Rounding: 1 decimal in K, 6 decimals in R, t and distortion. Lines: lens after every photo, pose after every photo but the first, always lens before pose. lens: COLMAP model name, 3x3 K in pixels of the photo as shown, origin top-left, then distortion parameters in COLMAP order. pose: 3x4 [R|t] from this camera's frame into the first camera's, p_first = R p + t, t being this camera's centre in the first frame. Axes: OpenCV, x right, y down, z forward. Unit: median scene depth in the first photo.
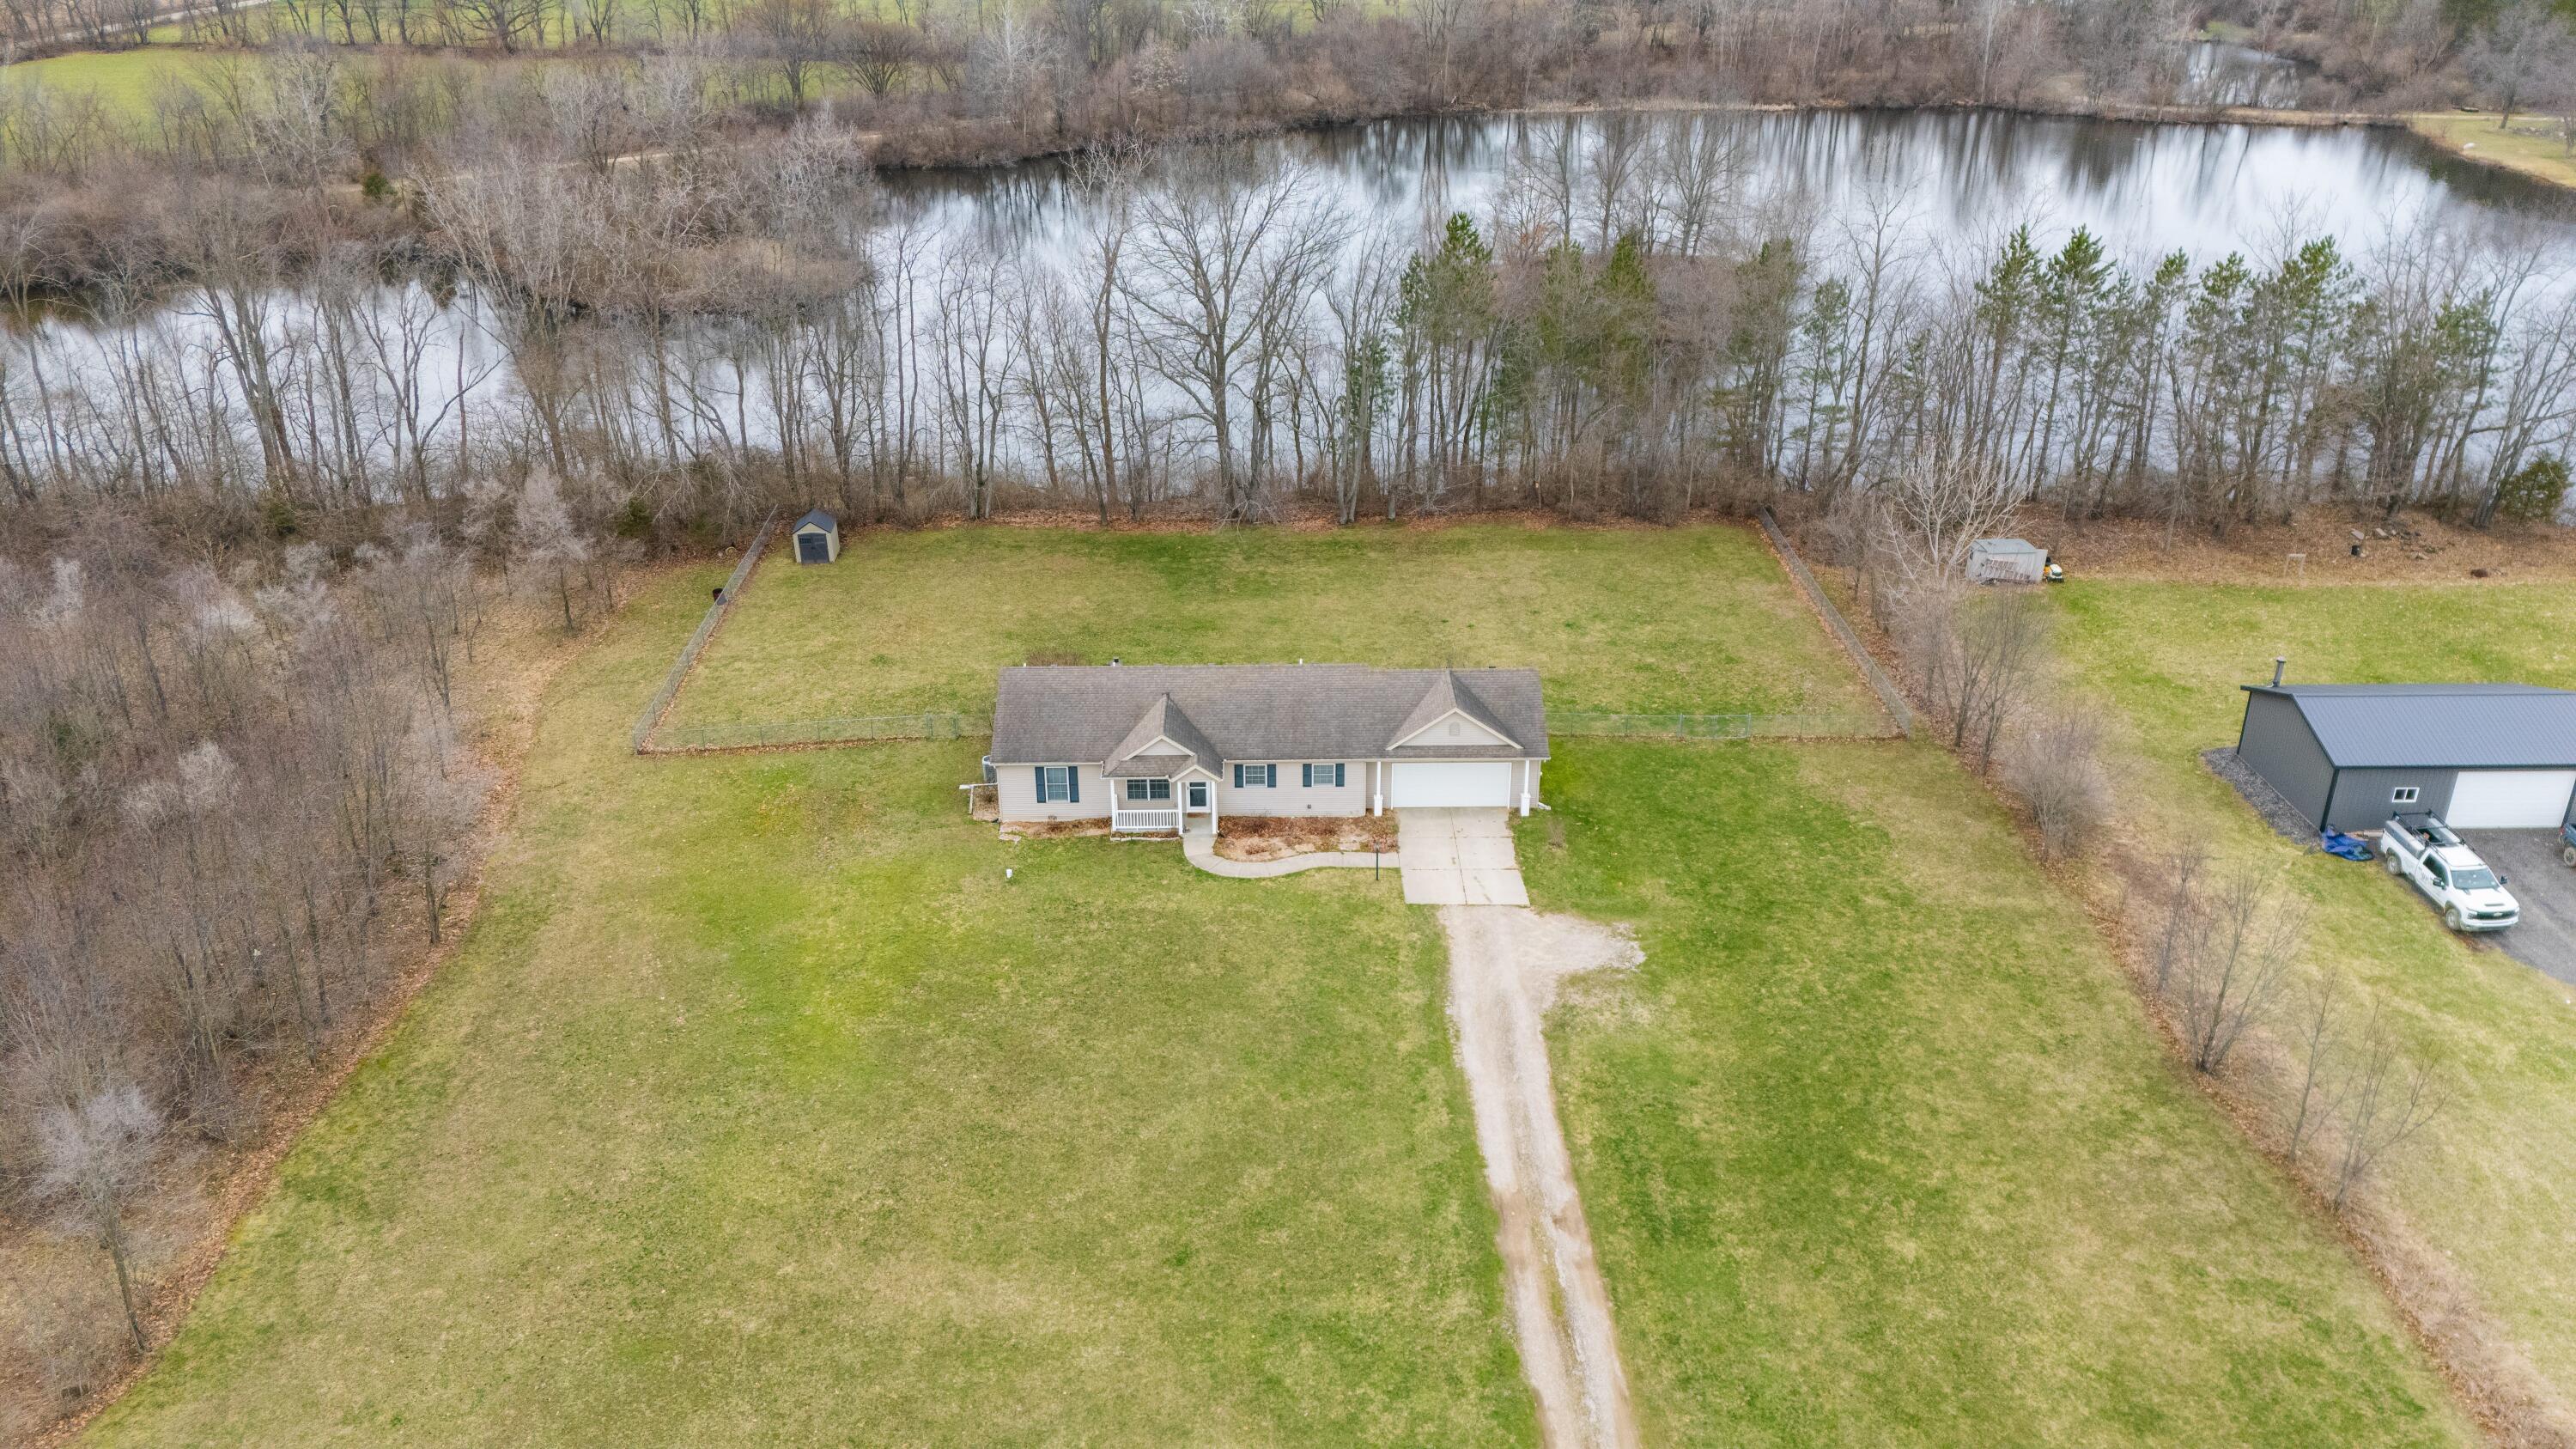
lens RADIAL K [[1874.5, 0, 1287.1], [0, 1874.5, 724.8], [0, 0, 1]] dist [0.096965, -0.113464]
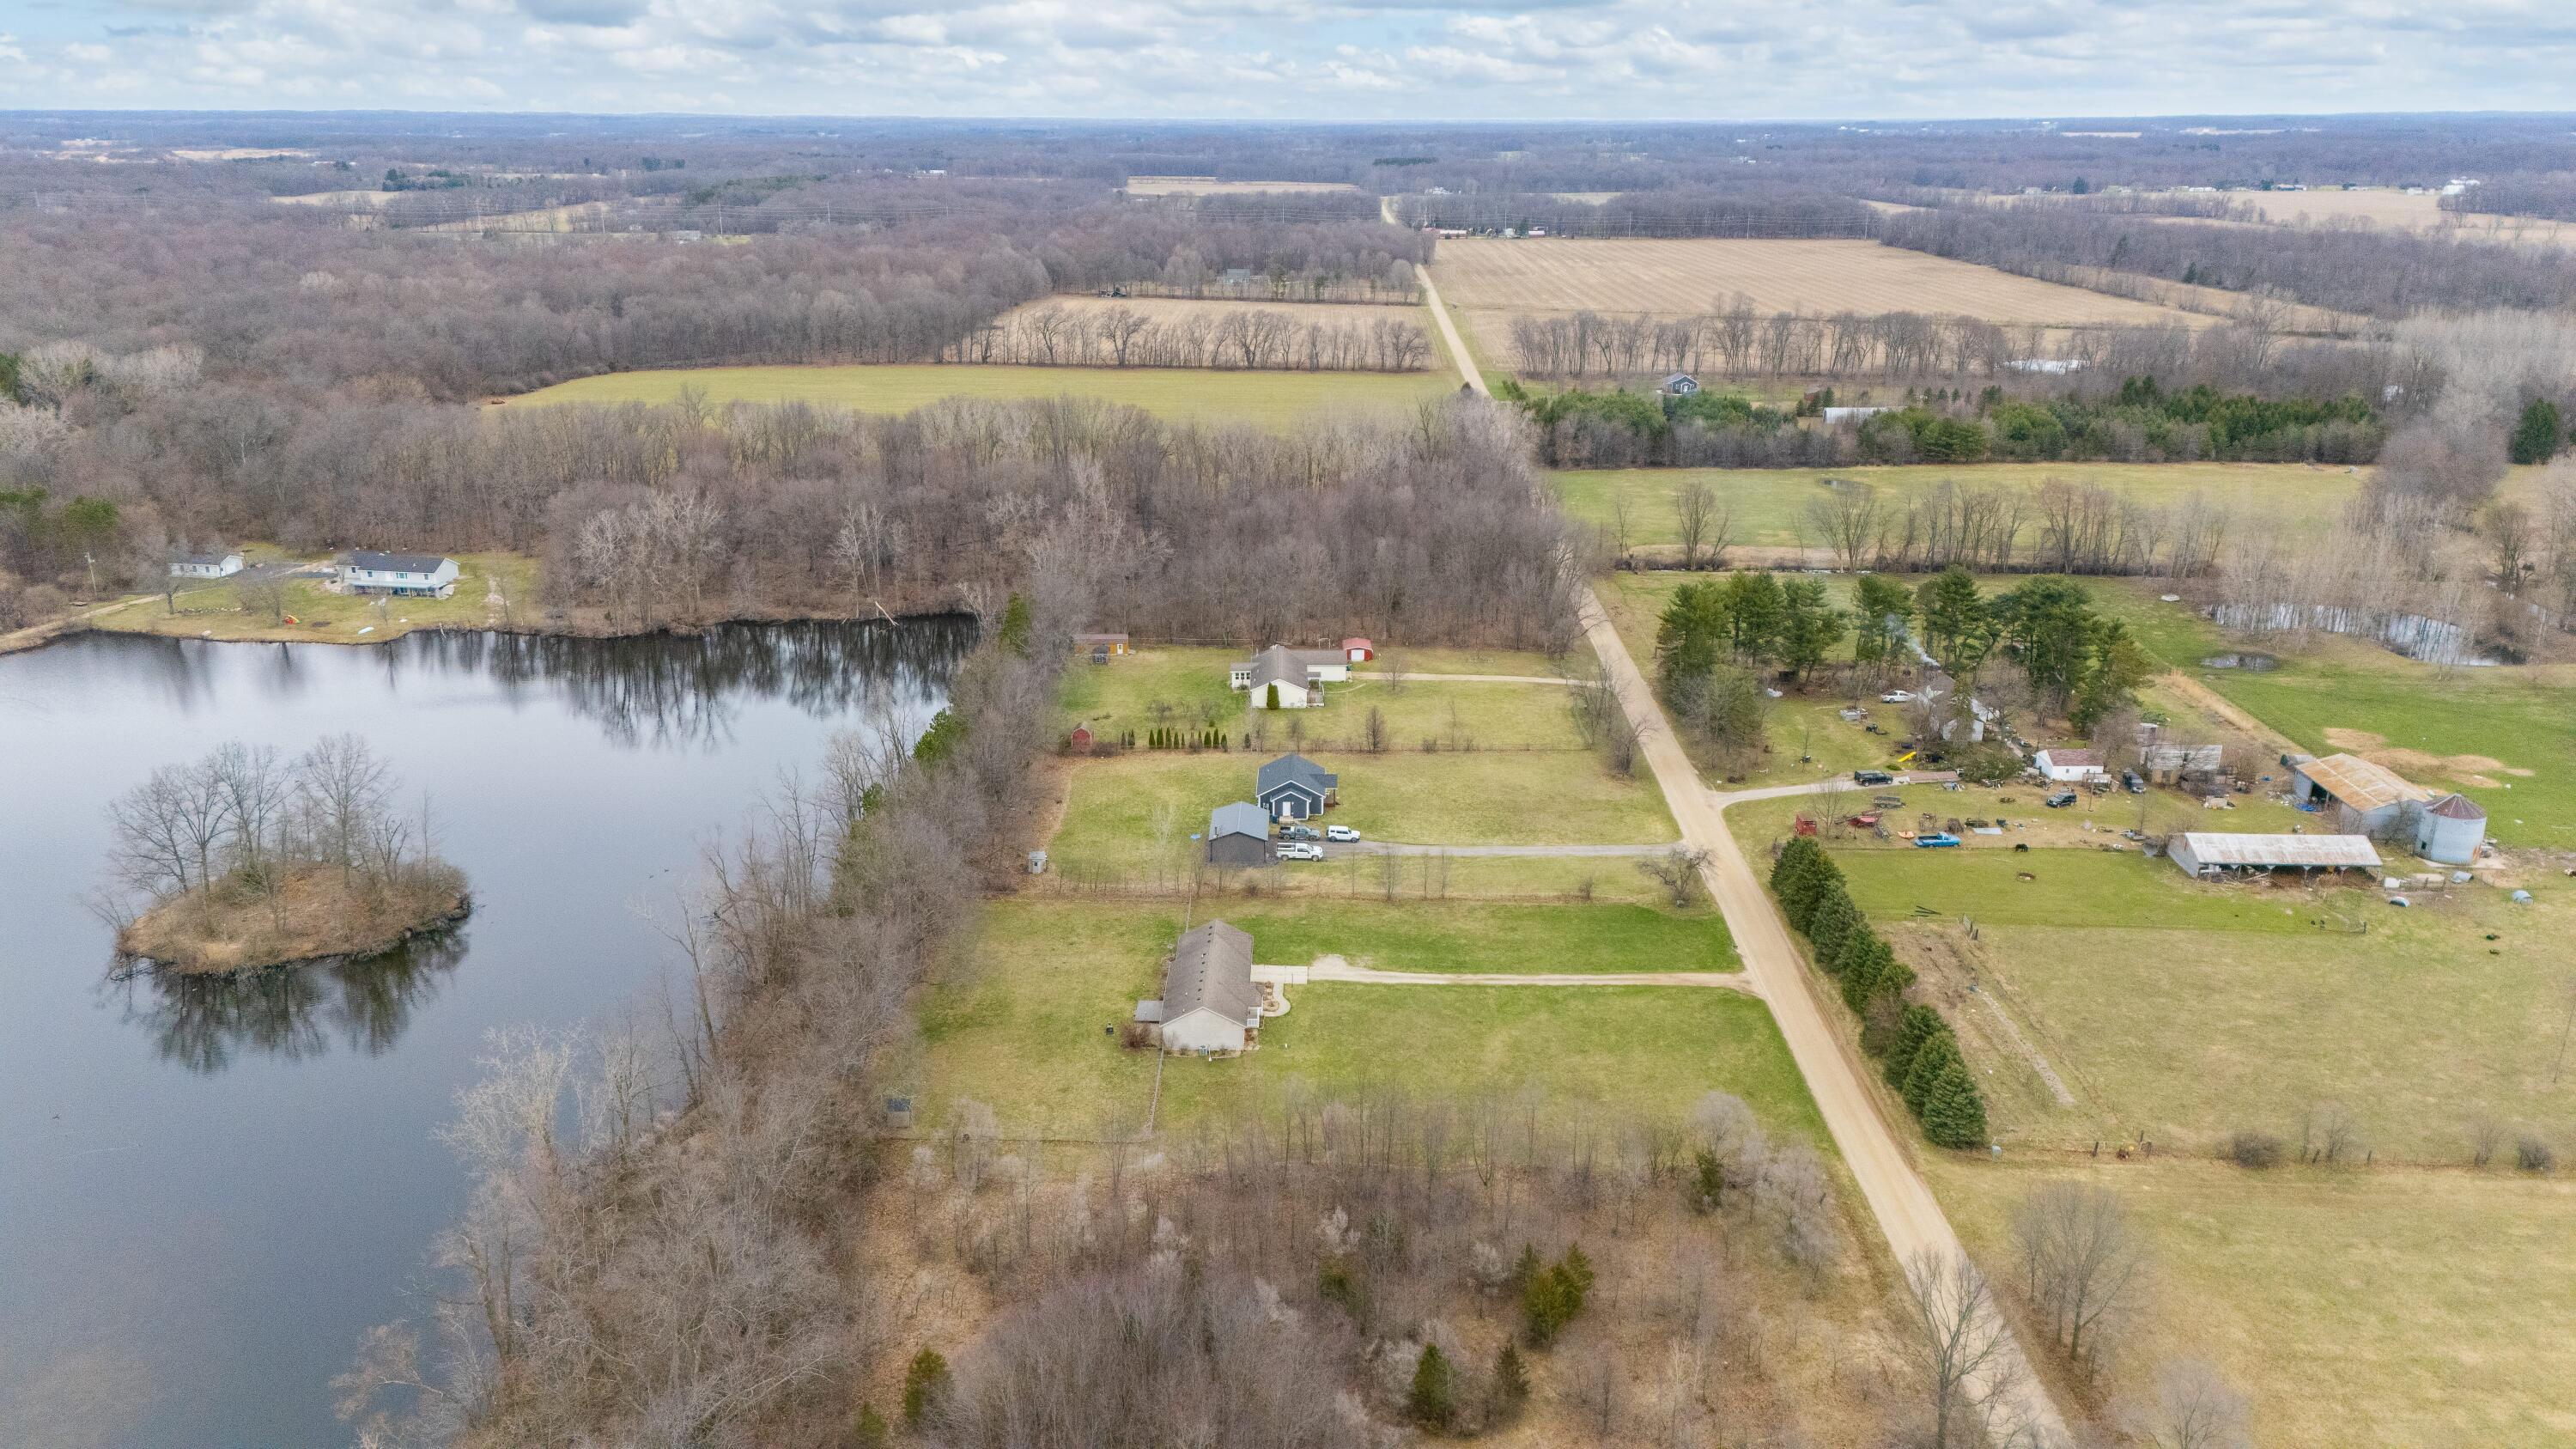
lens RADIAL K [[1893.5, 0, 1285.2], [0, 1893.5, 665.3], [0, 0, 1]] dist [0.103304, -0.117121]
pose [[0.019140, -0.271075, 0.962368, -2.617871], [0.415632, 0.877590, 0.238928, -1.049501], [-0.909332, 0.395418, 0.129464, 0.425416]]
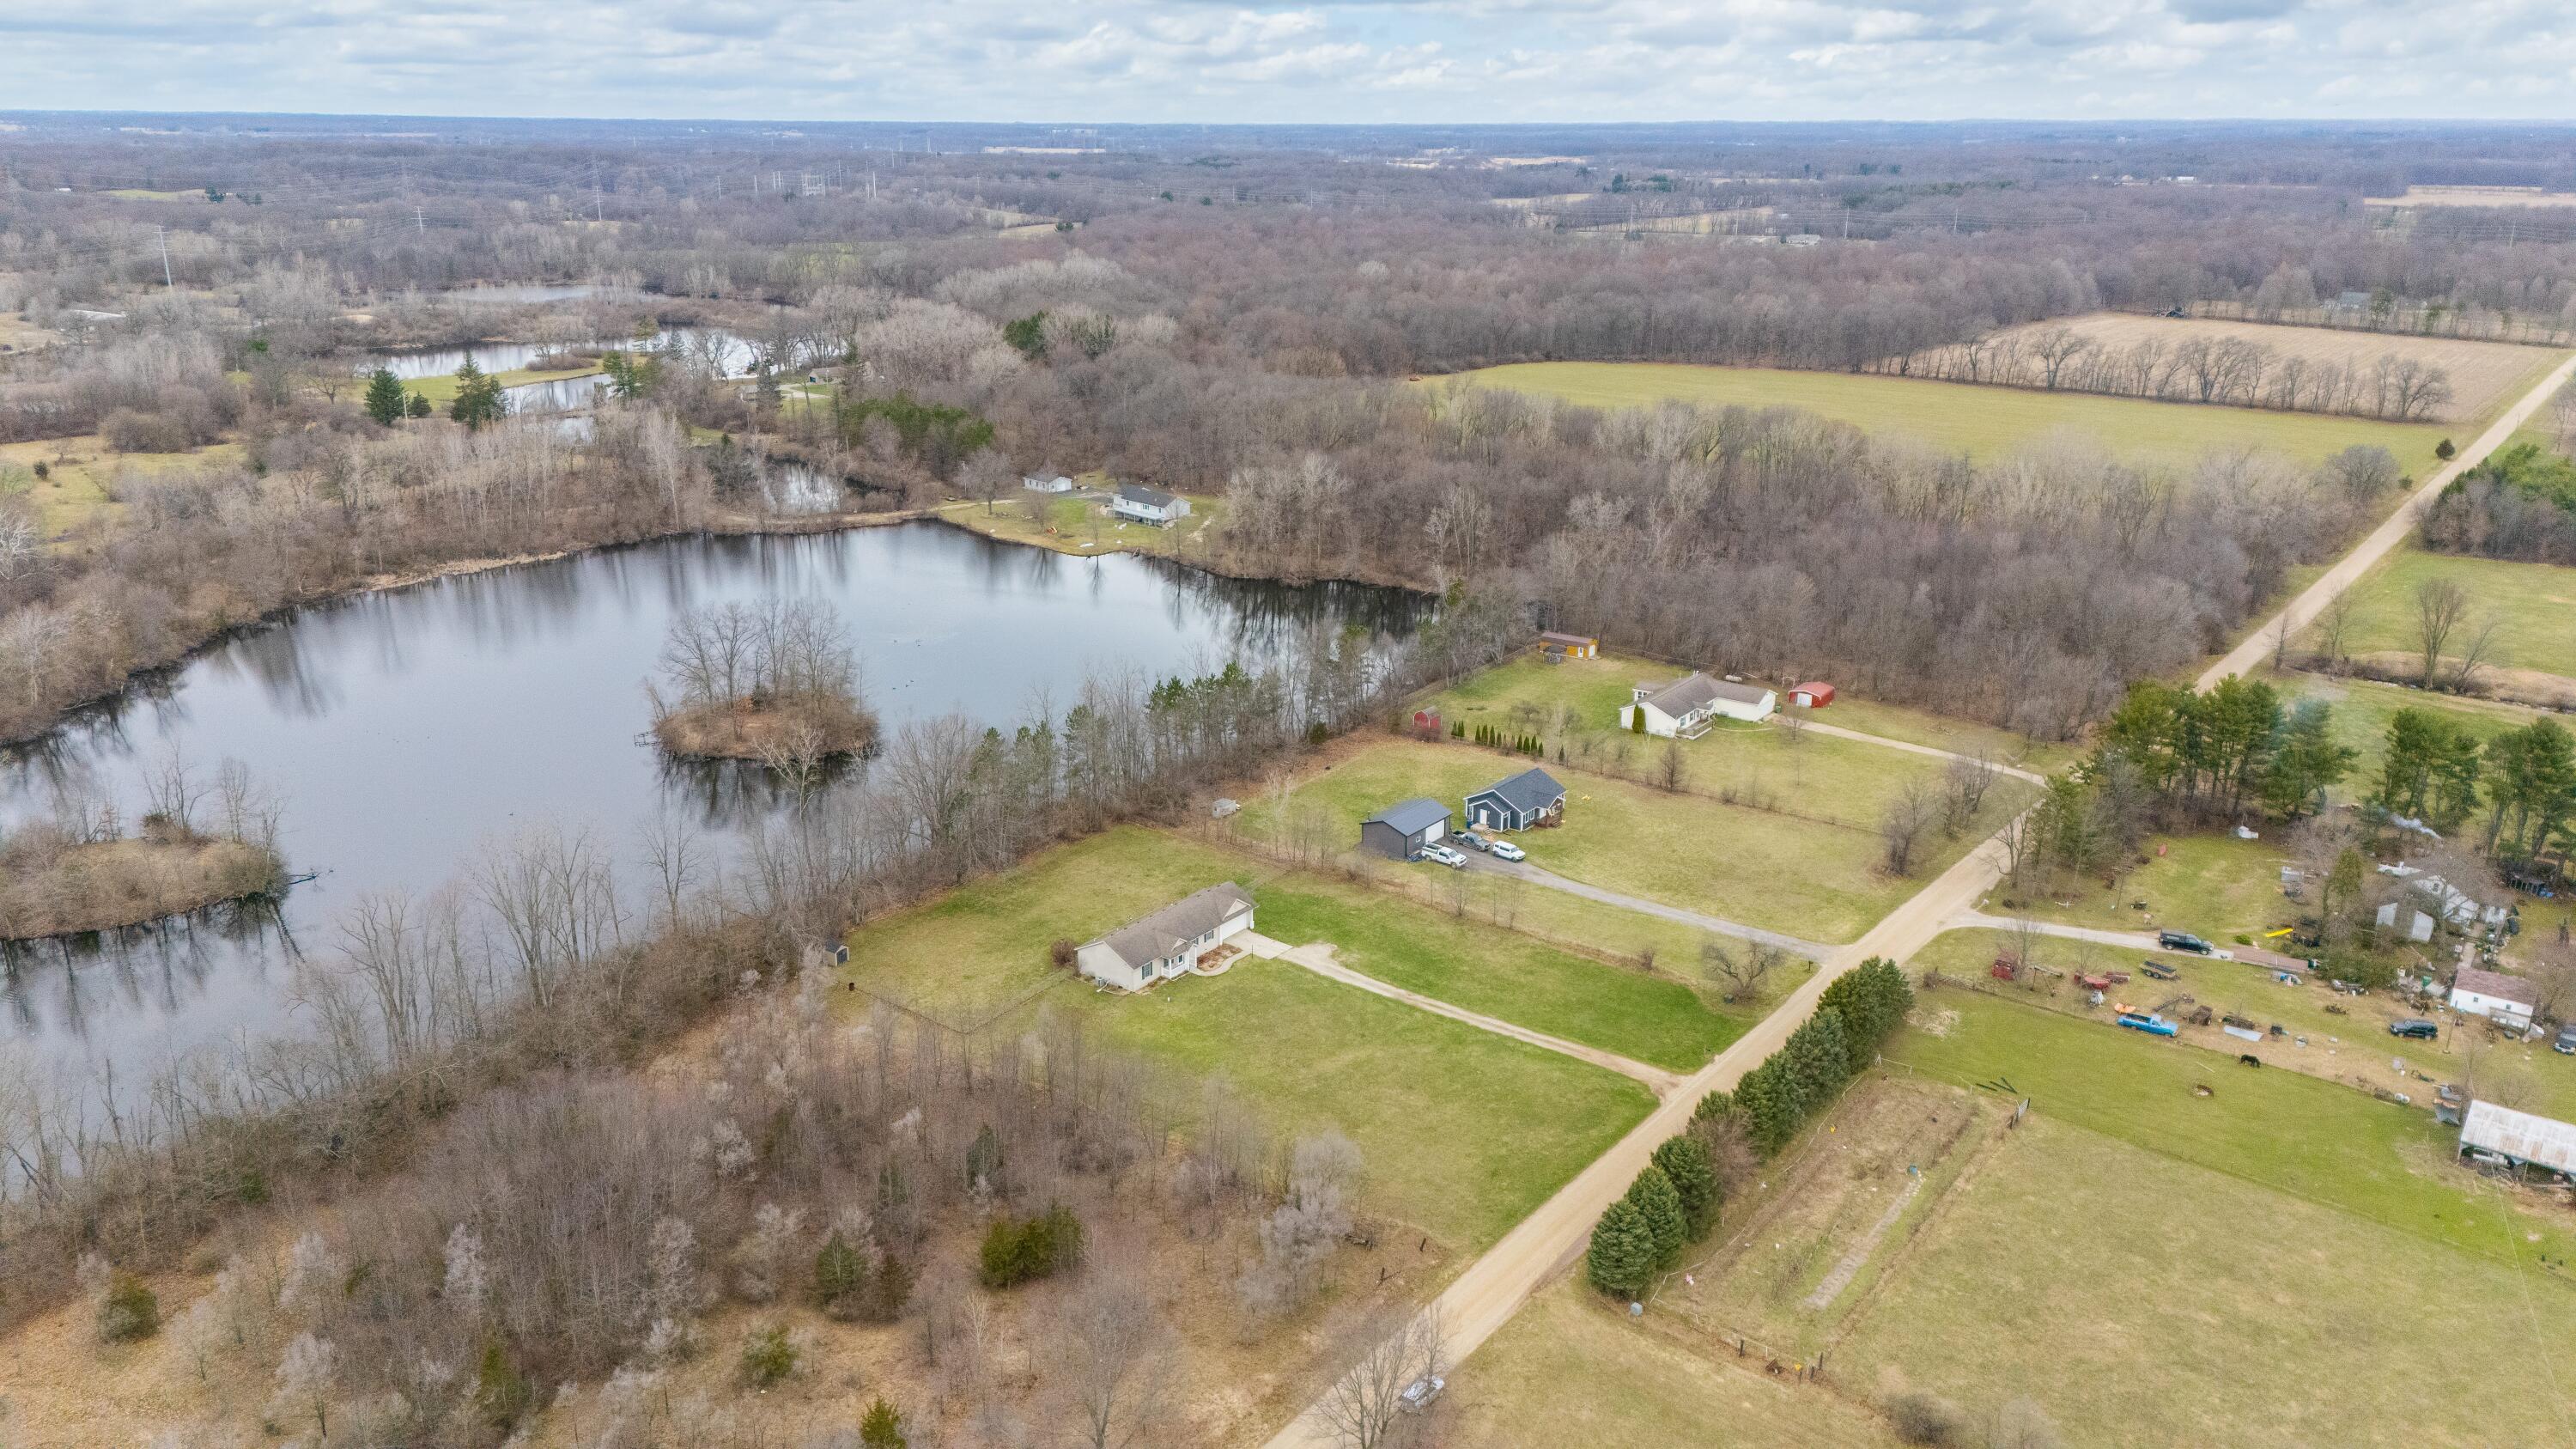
lens RADIAL K [[1893.5, 0, 1285.2], [0, 1893.5, 665.3], [0, 0, 1]] dist [0.103304, -0.117121]
pose [[0.615746, -0.210258, 0.759374, -2.110319], [0.324324, 0.945945, -0.001064, -0.337808], [-0.718102, 0.246939, 0.650654, -1.124122]]
